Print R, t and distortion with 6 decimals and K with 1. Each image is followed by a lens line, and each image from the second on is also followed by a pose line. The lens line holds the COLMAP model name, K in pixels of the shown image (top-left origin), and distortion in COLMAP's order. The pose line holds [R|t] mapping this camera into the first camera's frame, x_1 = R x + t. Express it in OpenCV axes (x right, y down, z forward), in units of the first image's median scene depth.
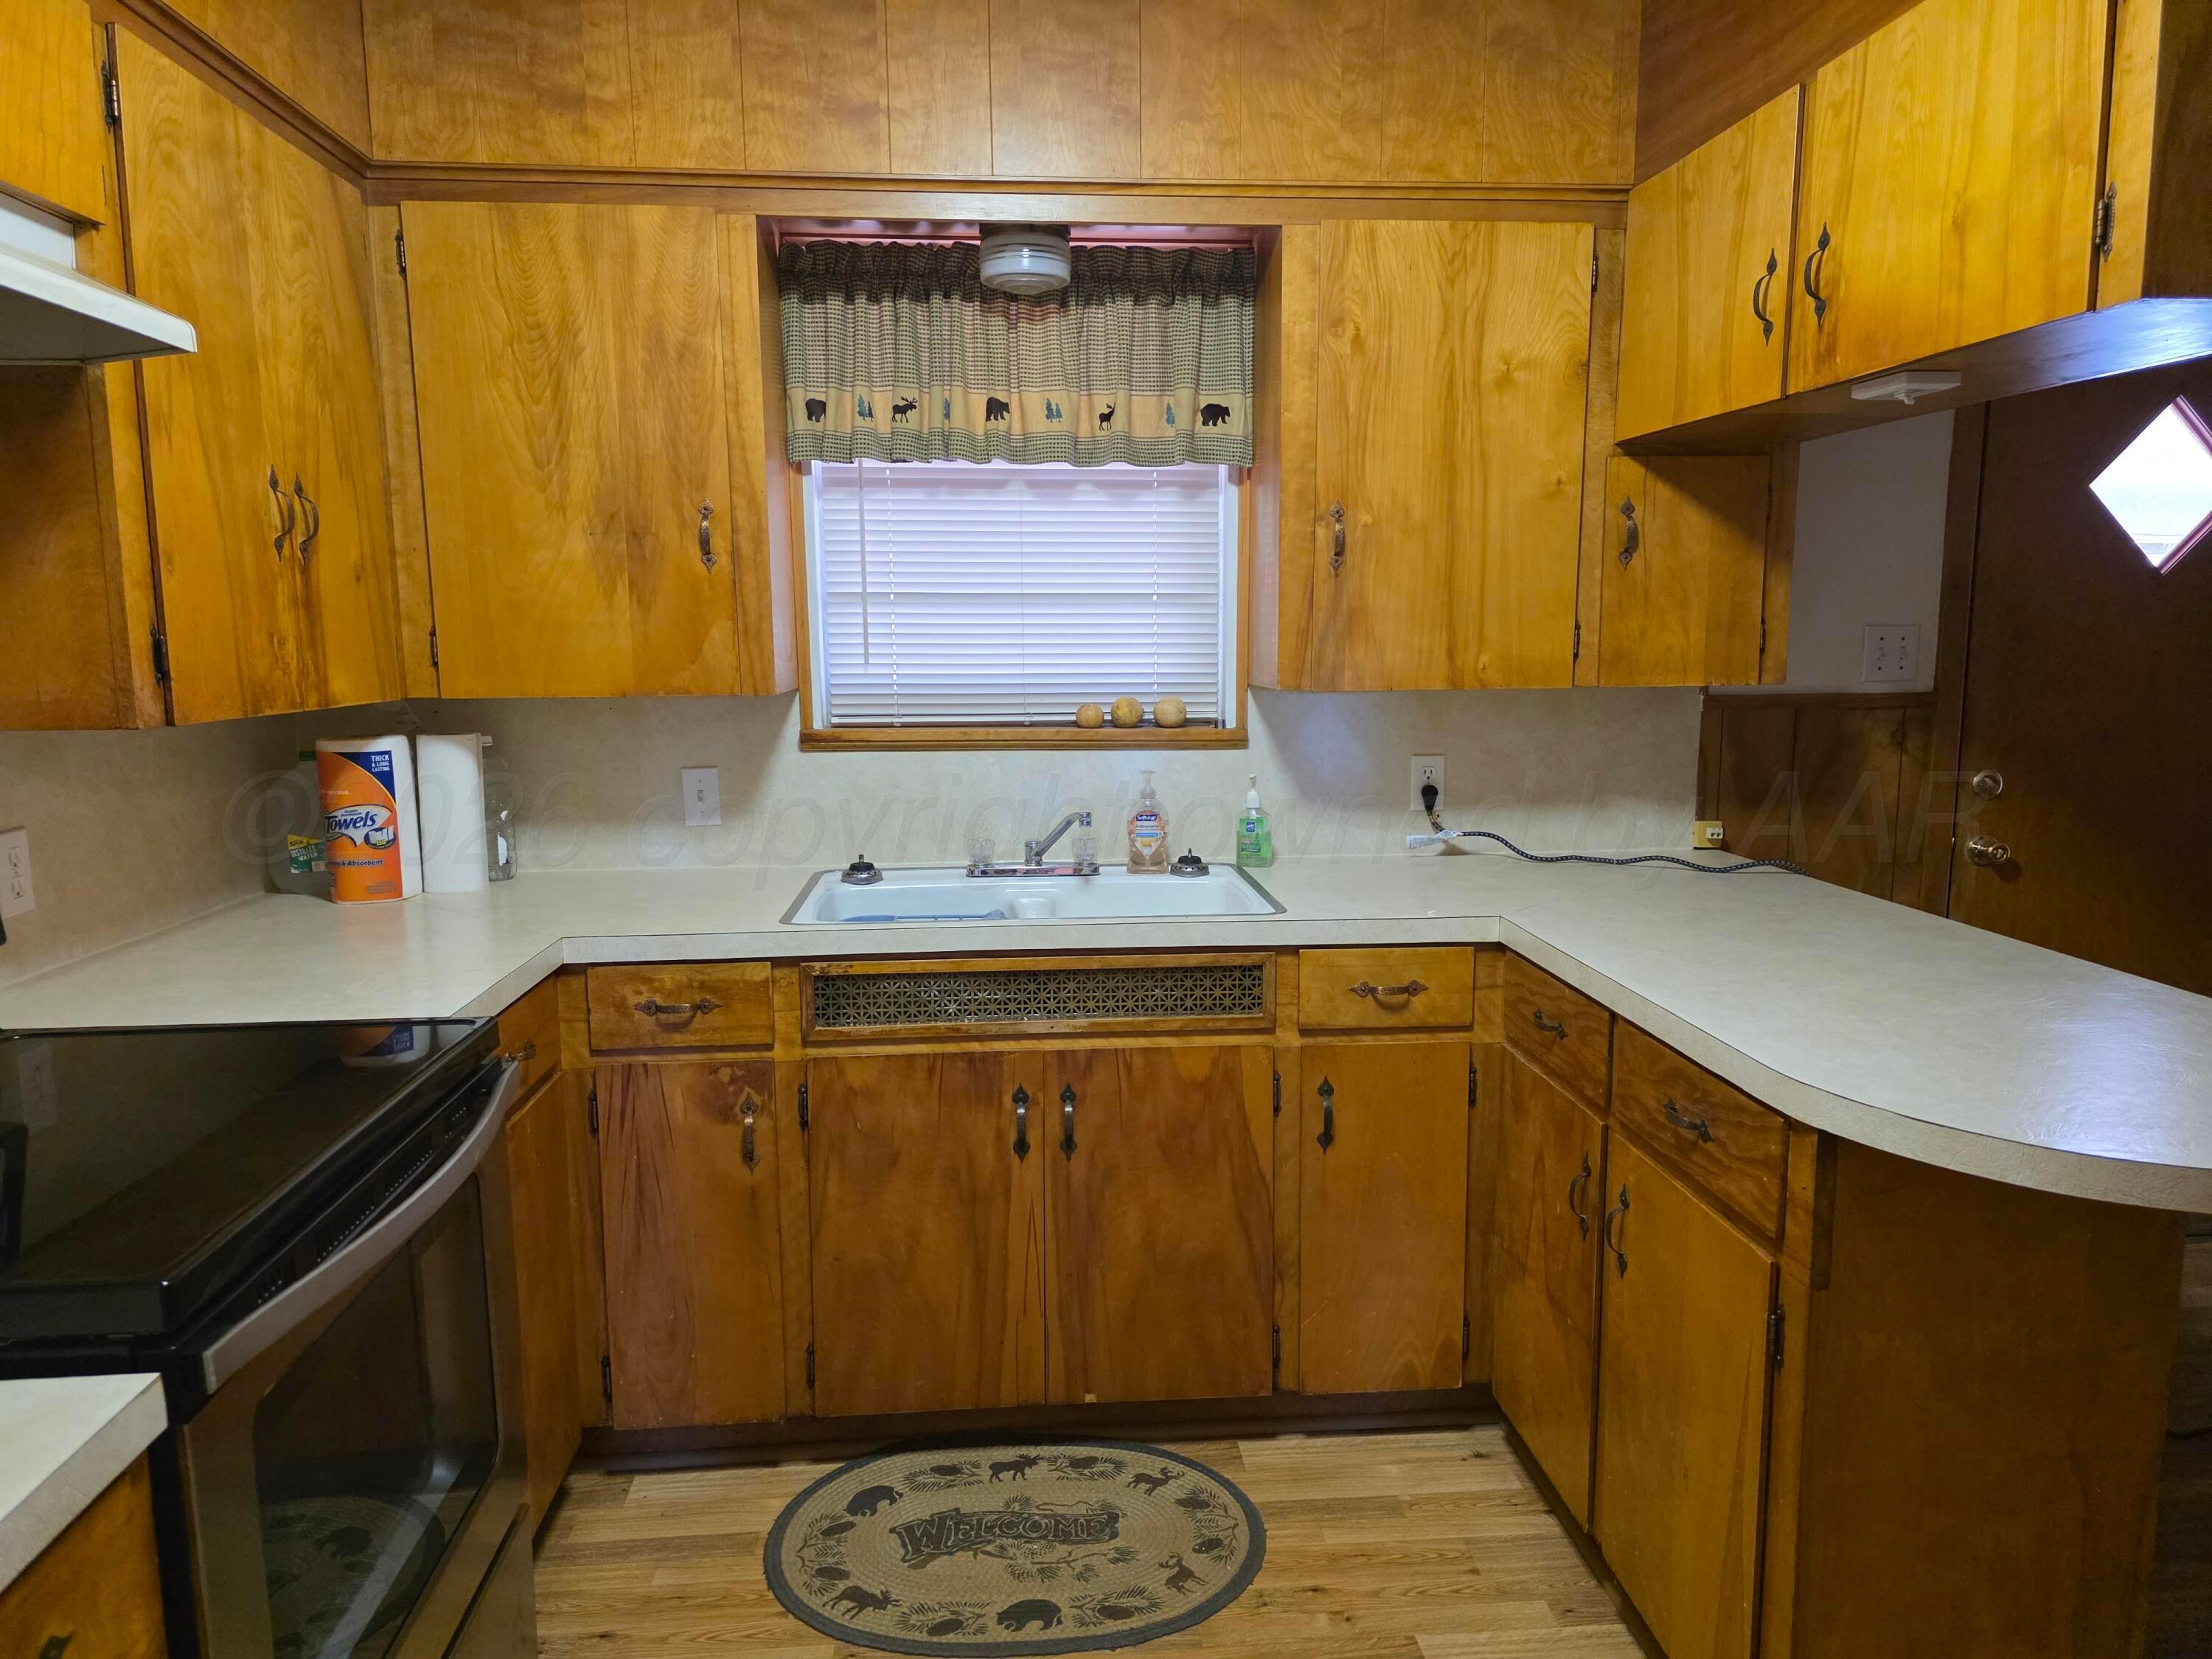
lens RADIAL K [[1495.7, 0, 1111.6], [0, 1495.7, 838.5], [0, 0, 1]] dist [0.065628, -0.052806]
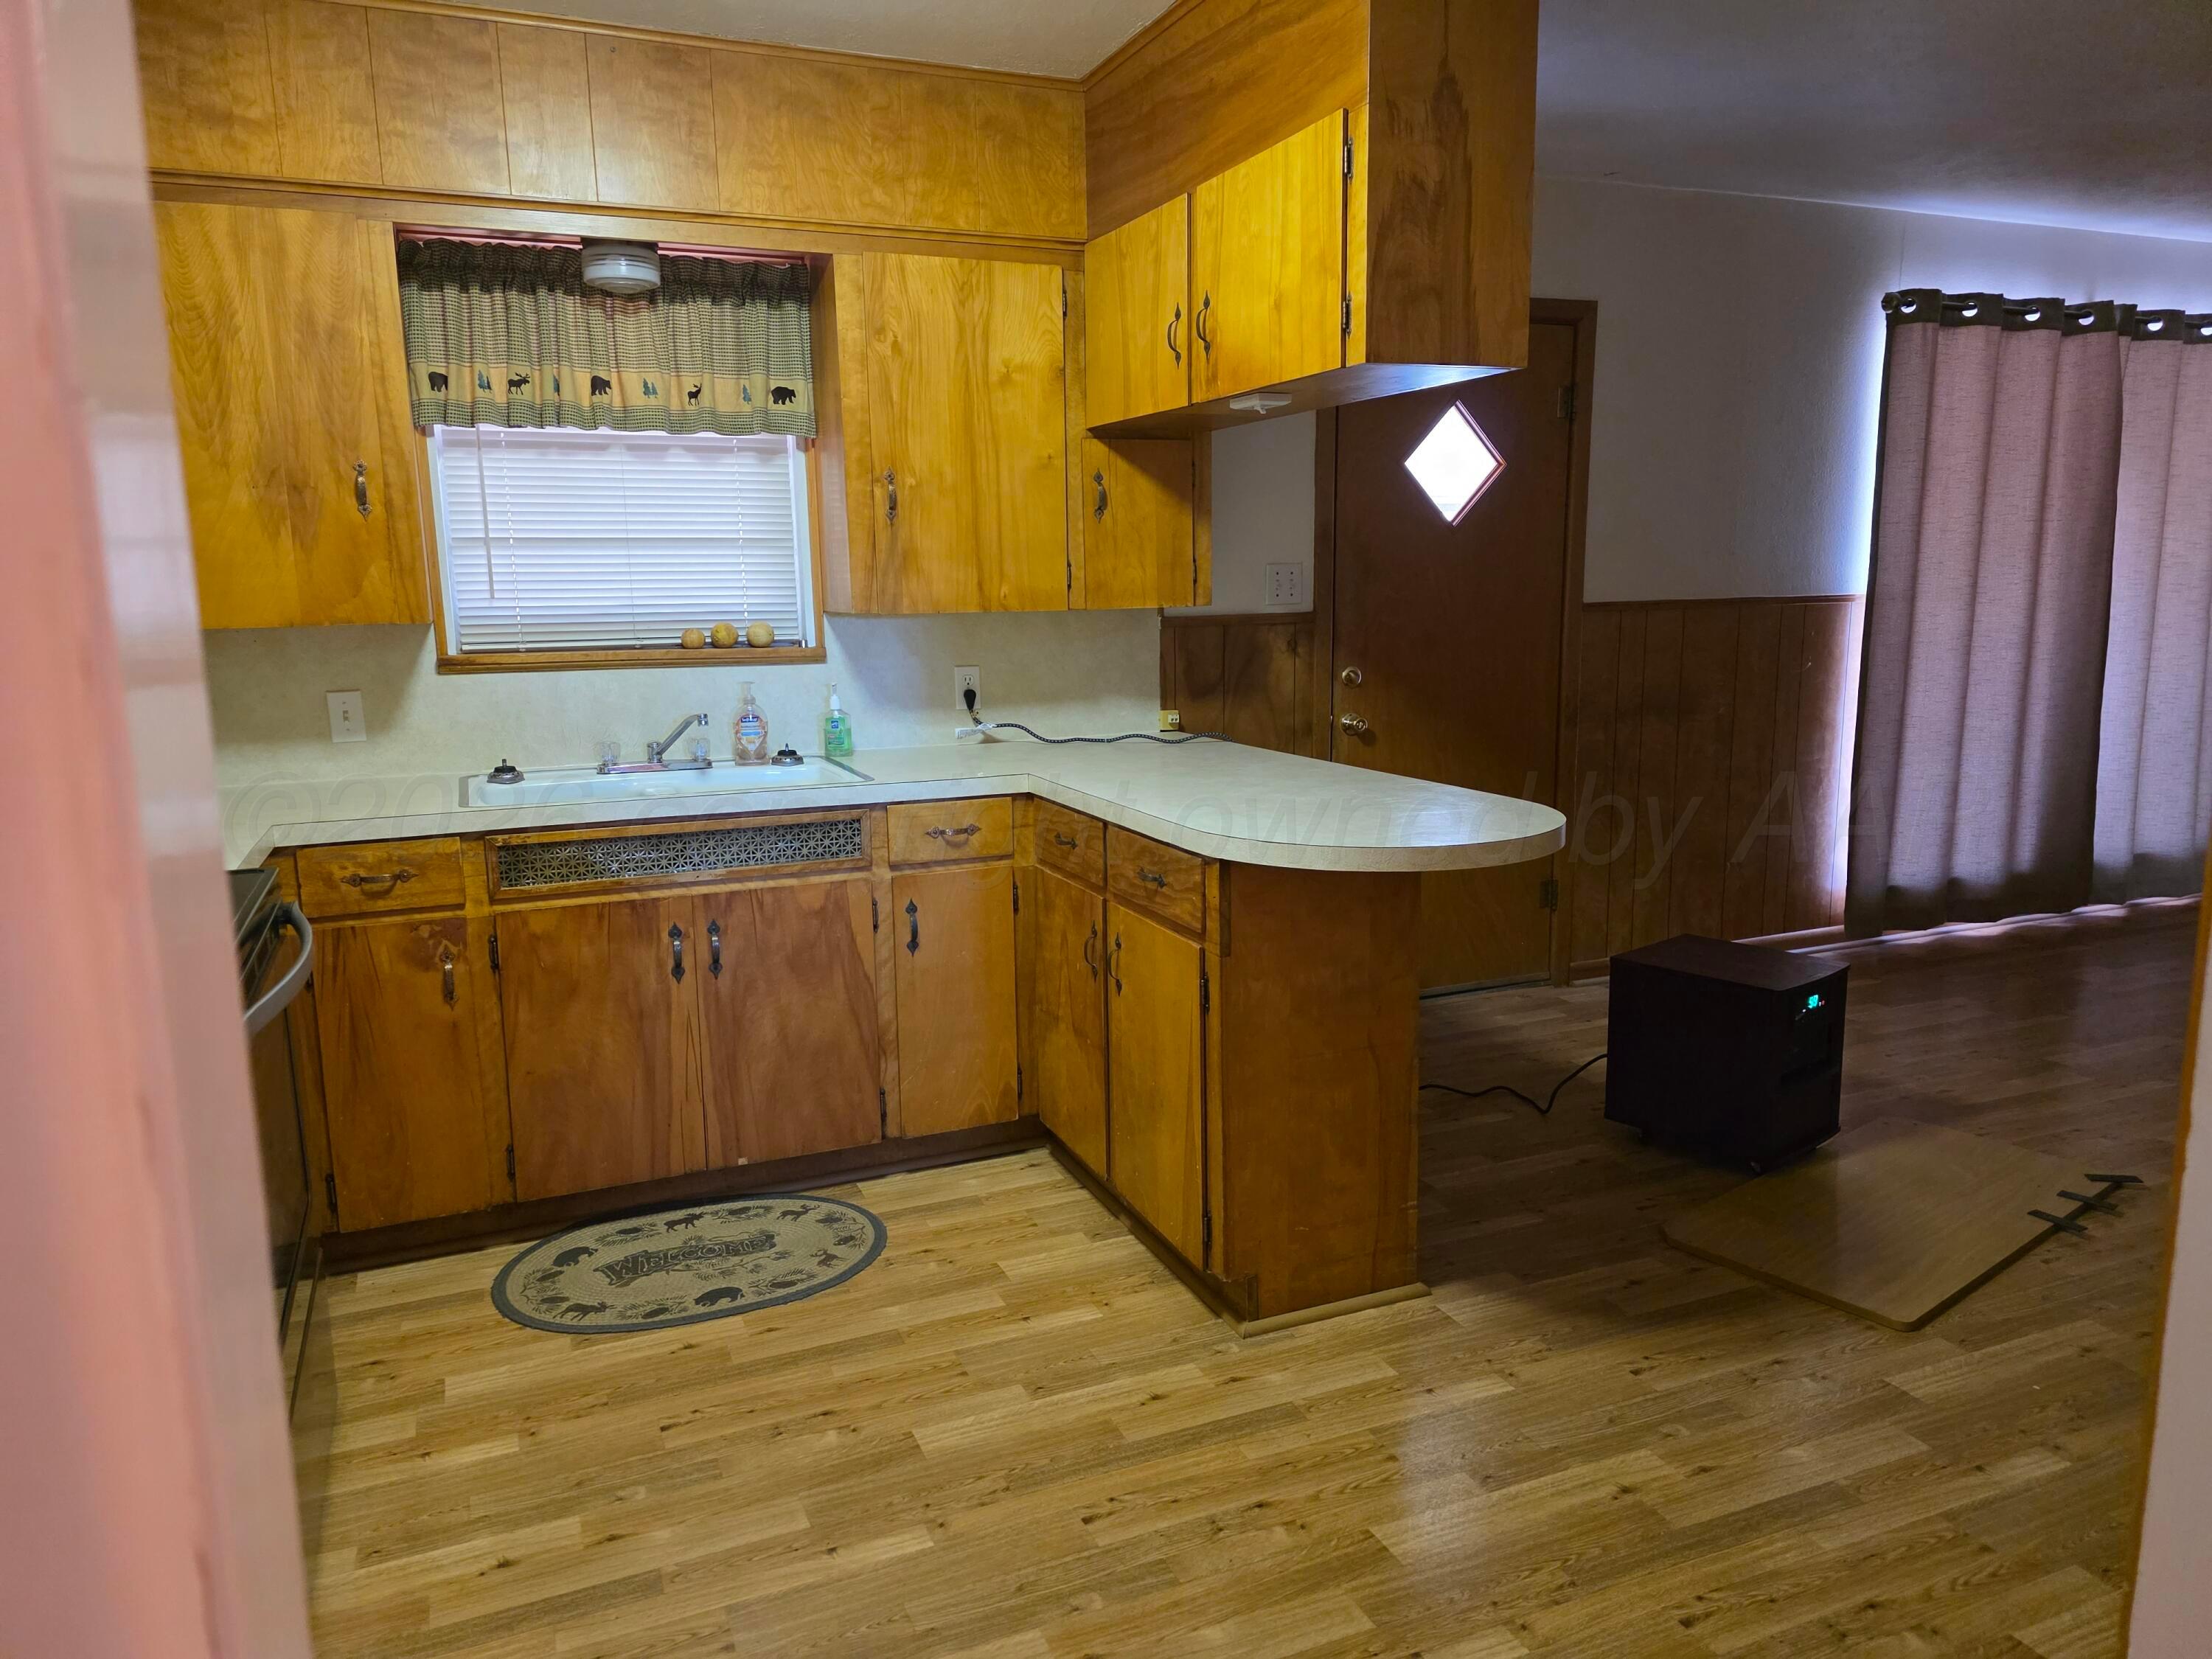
lens RADIAL K [[1495.7, 0, 1110.4], [0, 1495.7, 828.1], [0, 0, 1]] dist [0.065628, -0.052806]
pose [[0.949305, -0.062662, 0.308048, -0.096173], [0.055348, 0.997940, 0.032435, 0.061102], [-0.309446, -0.013741, 0.950818, -0.331924]]
